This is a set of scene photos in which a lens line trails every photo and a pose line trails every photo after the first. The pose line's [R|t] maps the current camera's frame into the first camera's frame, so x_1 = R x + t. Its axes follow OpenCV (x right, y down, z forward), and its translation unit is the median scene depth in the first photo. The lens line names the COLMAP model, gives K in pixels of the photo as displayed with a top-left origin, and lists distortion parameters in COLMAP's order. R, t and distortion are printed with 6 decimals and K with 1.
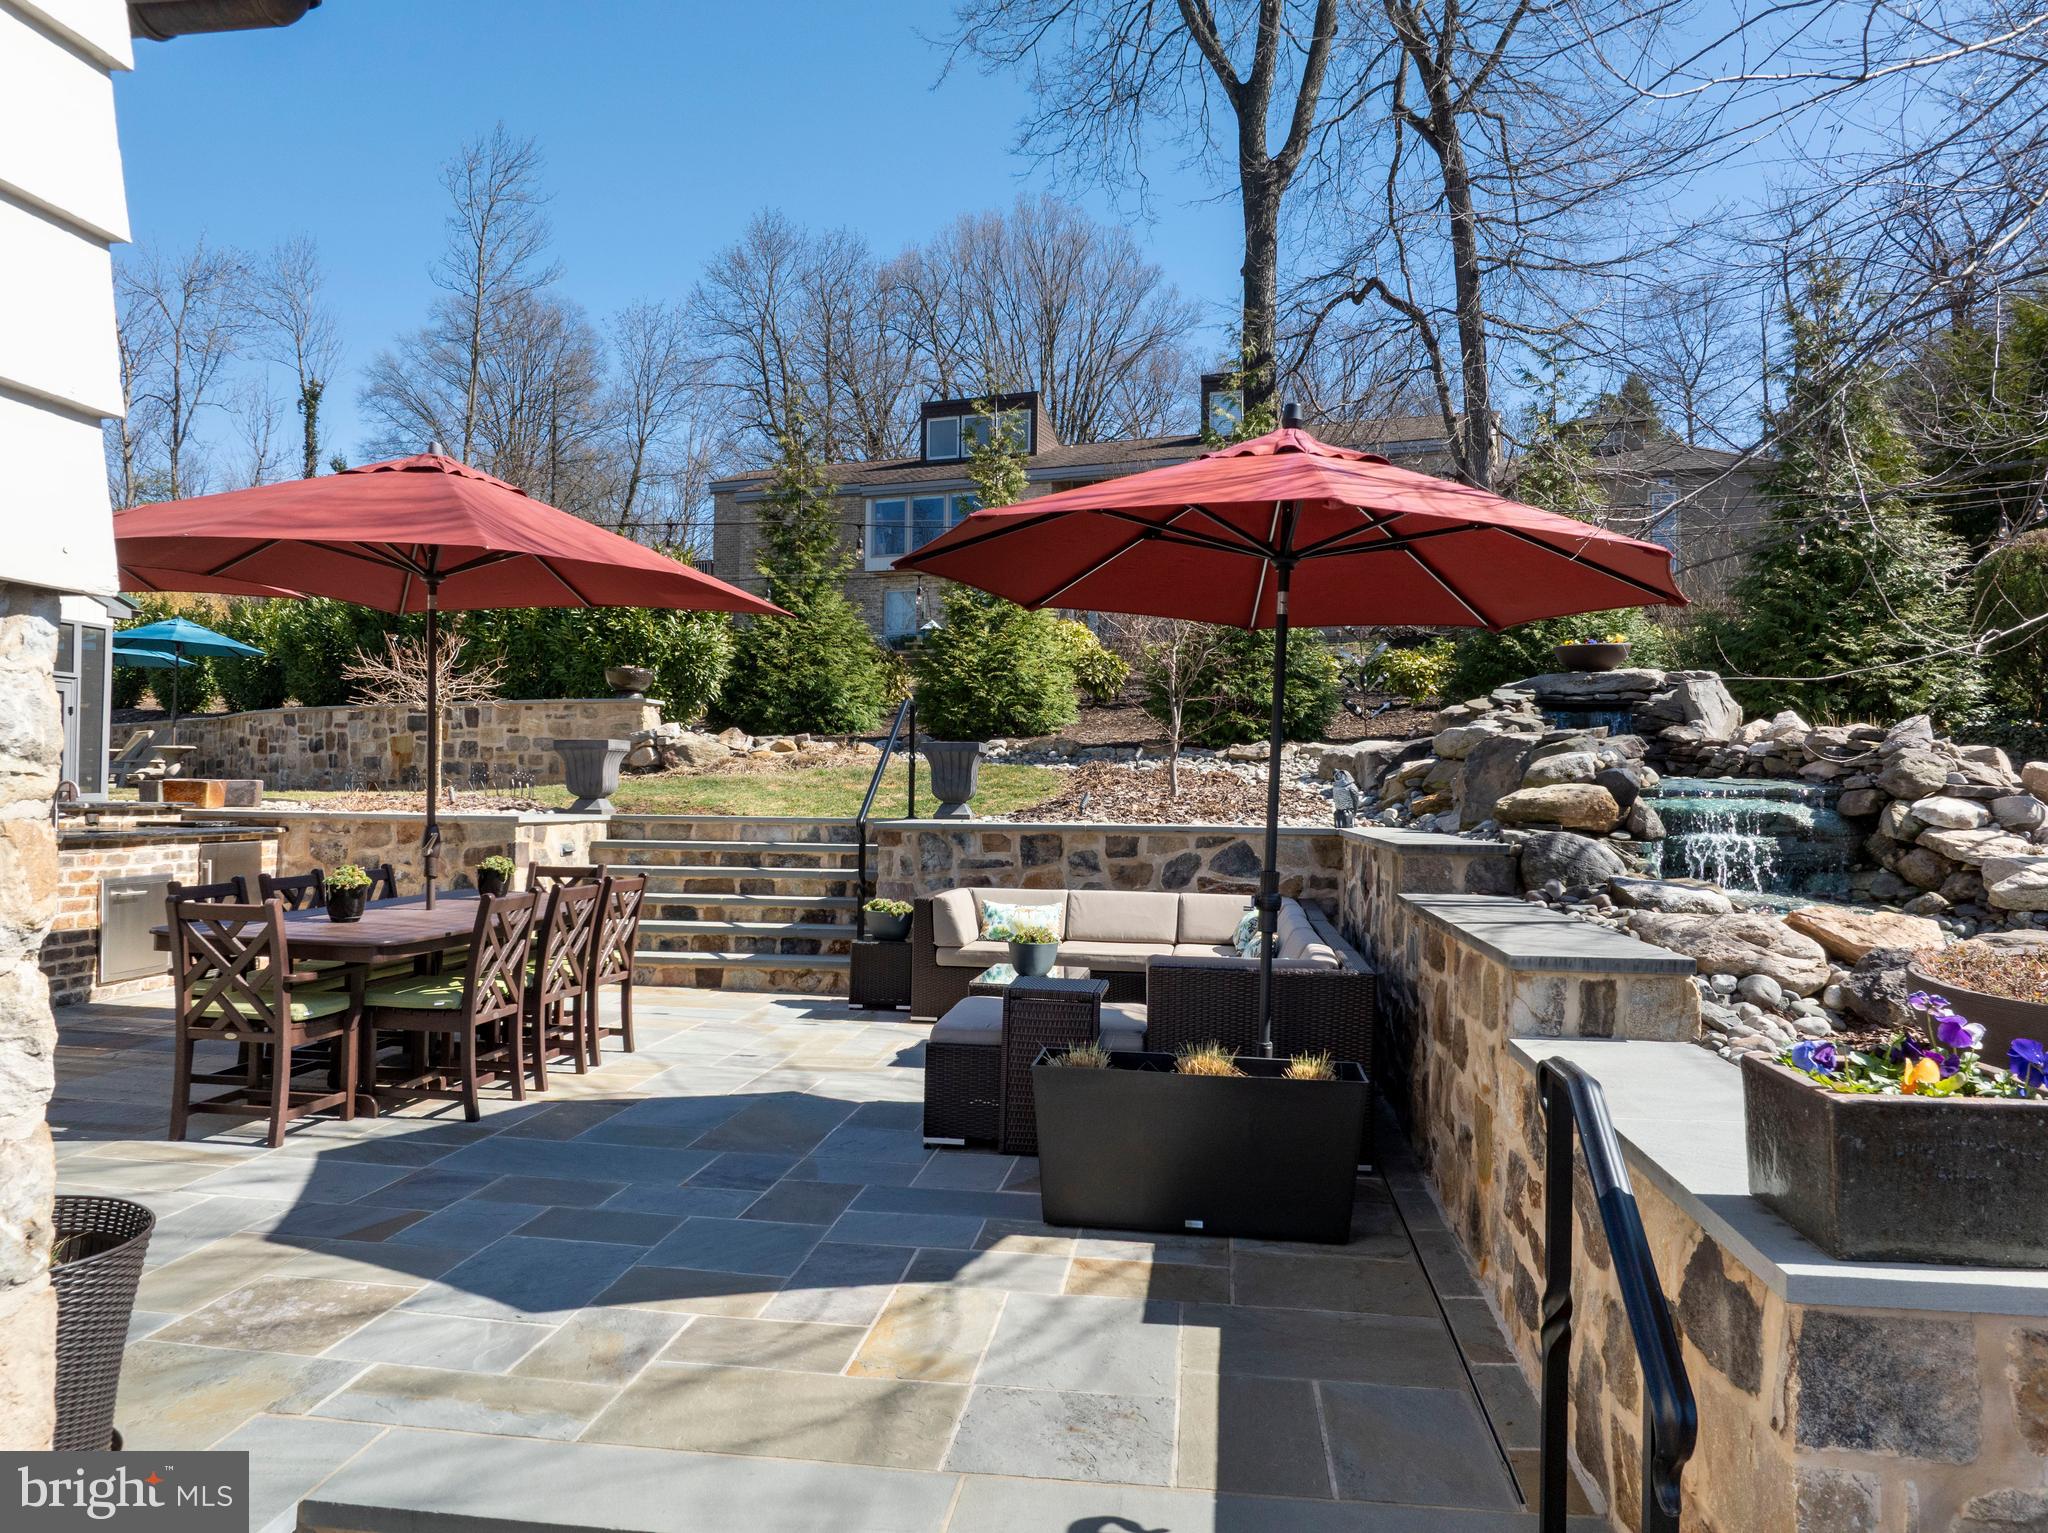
lens RADIAL K [[1438.7, 0, 1022.1], [0, 1438.7, 763.5], [0, 0, 1]] dist [-0.036288, -0.000047]
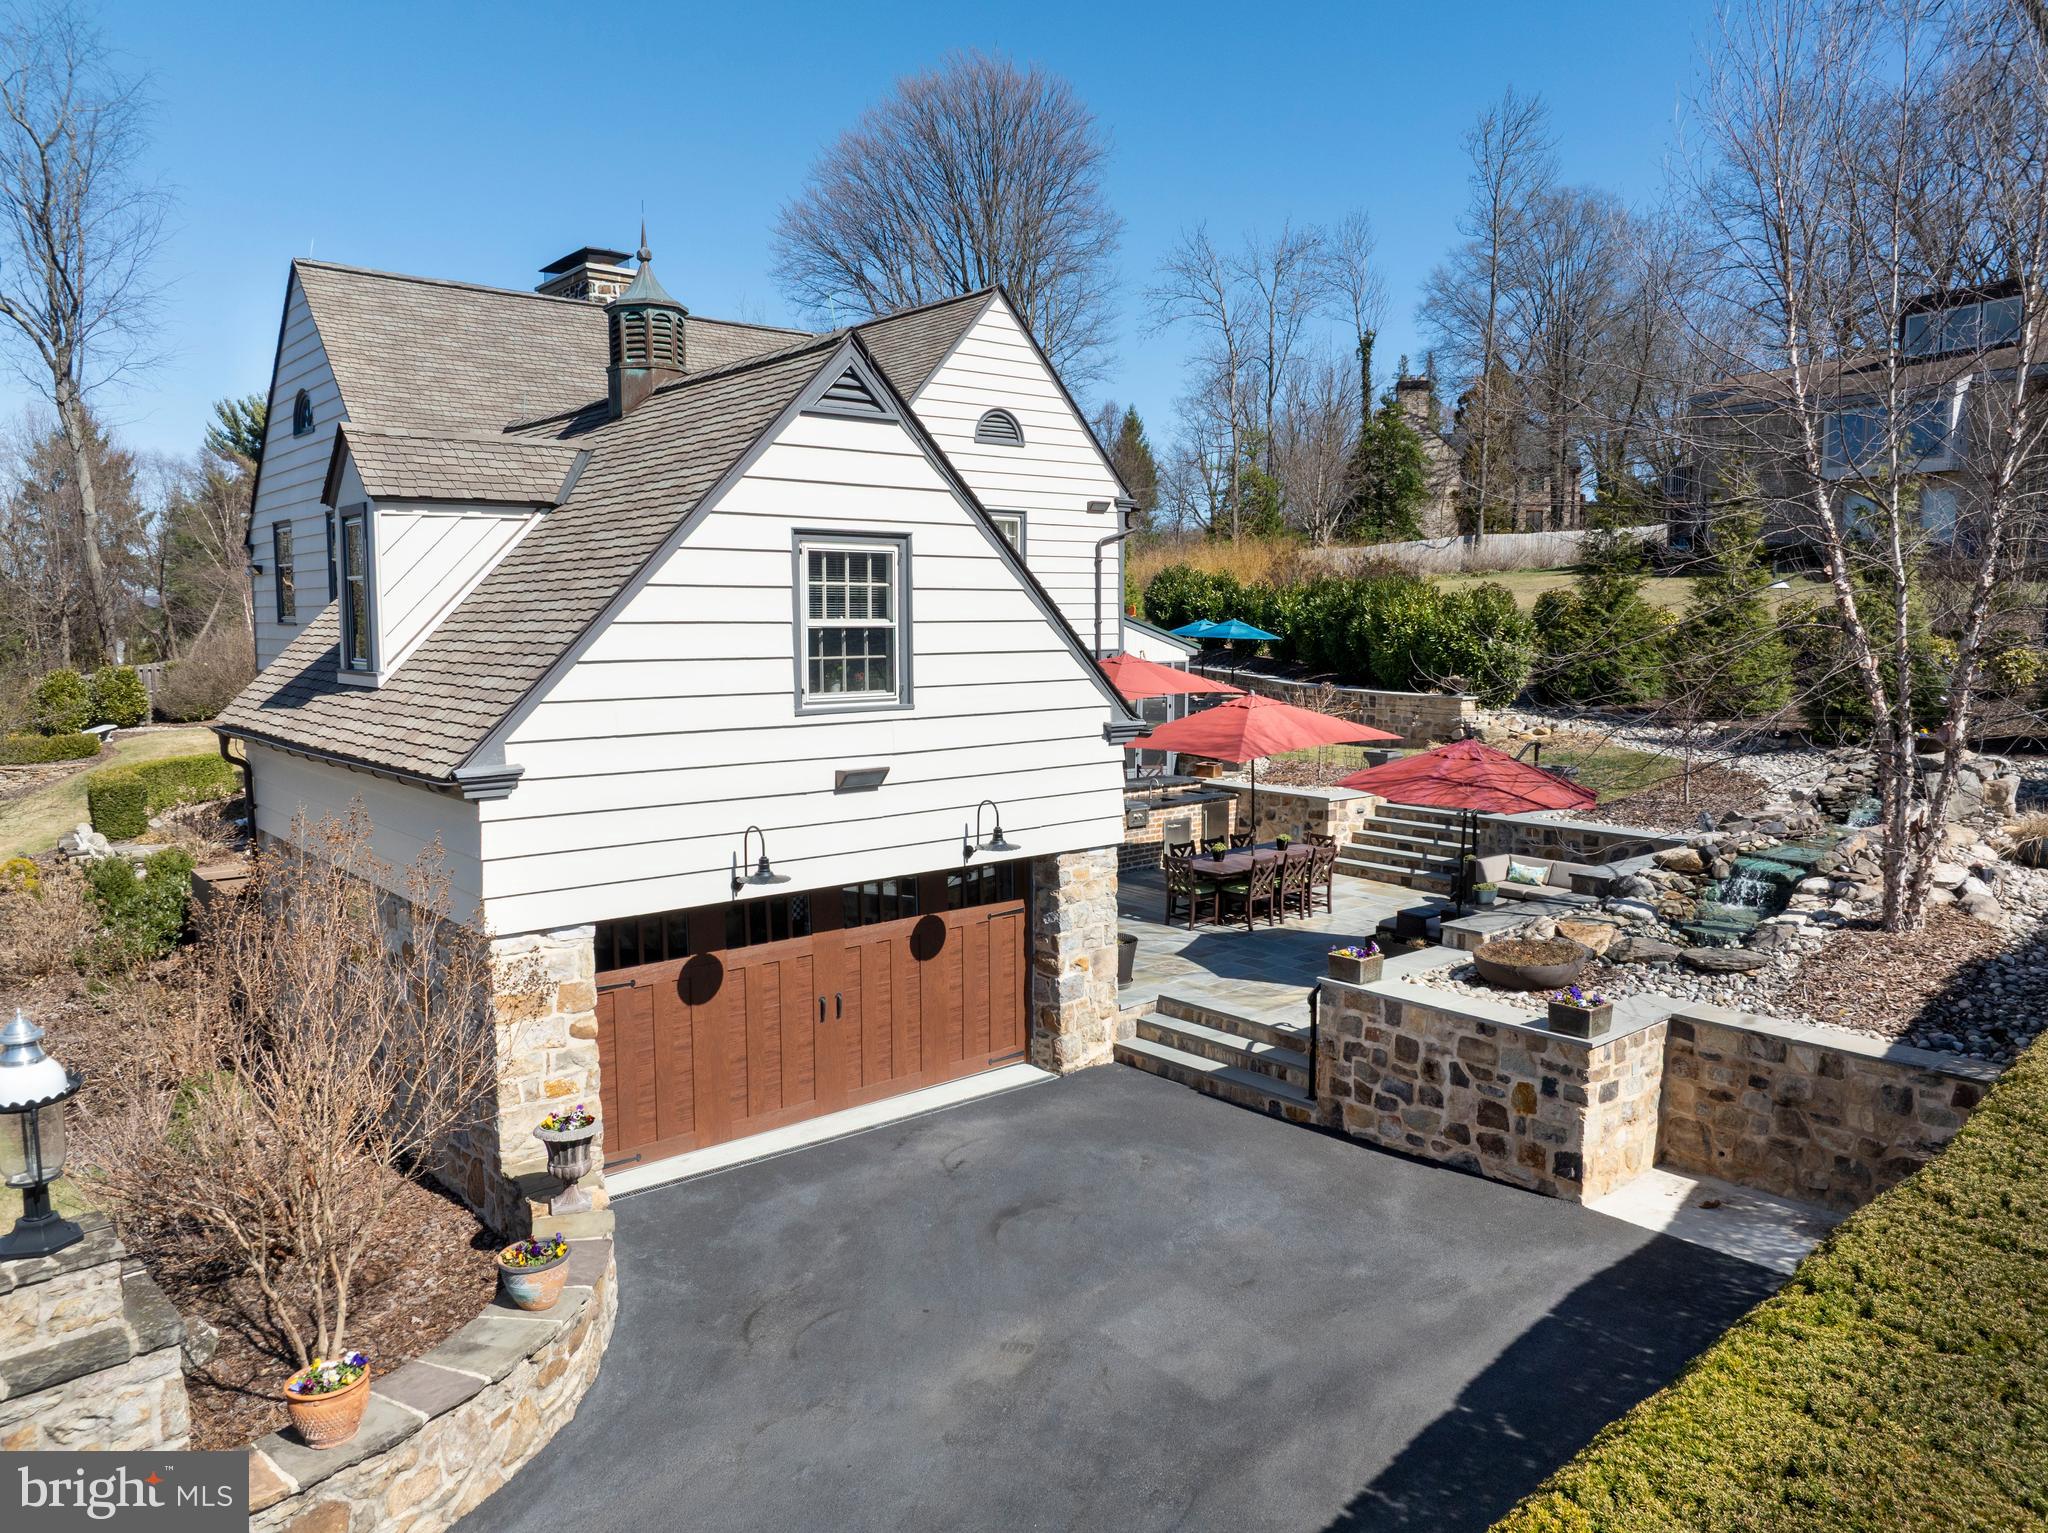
lens RADIAL K [[1438.7, 0, 1035.7], [0, 1438.7, 764.5], [0, 0, 1]] dist [-0.036288, -0.000047]
pose [[0.751231, 0.058463, -0.657445, 0.464427], [0.022666, 0.993197, 0.114218, -0.170489], [0.659650, -0.100706, 0.744795, -0.570873]]
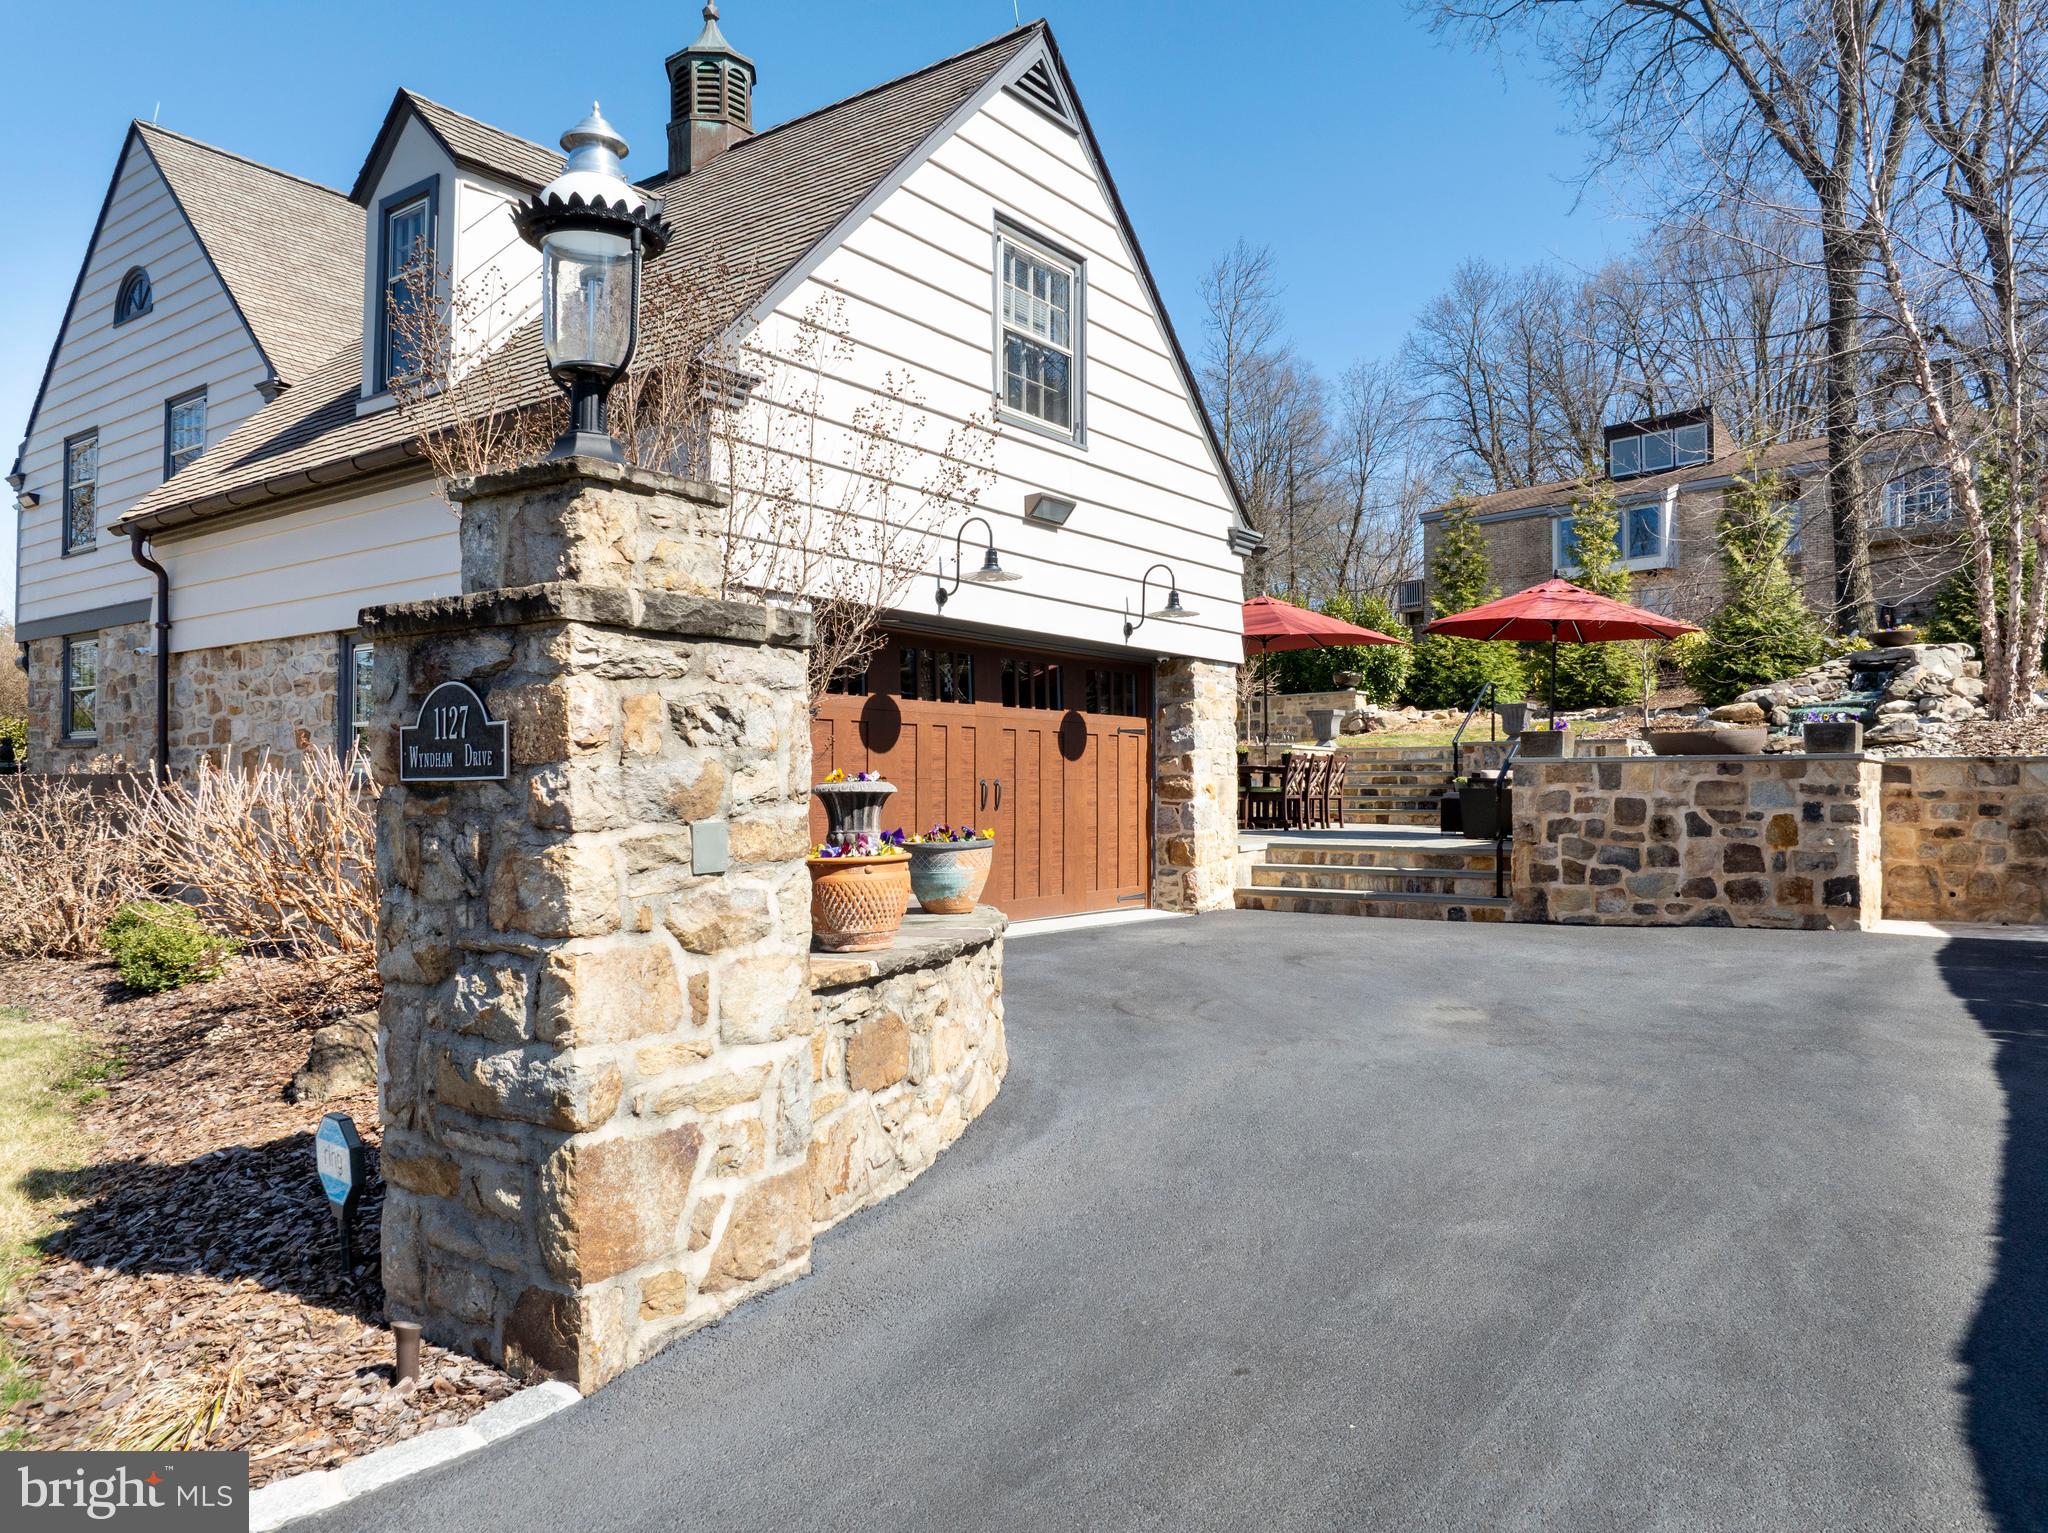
lens RADIAL K [[1438.7, 0, 1033.4], [0, 1438.7, 766.8], [0, 0, 1]] dist [-0.036288, -0.000047]
pose [[0.880007, -0.018526, -0.474599, 0.199501], [0.018081, 0.999821, -0.005503, 0.046310], [0.474616, -0.003739, 0.880185, -0.655946]]
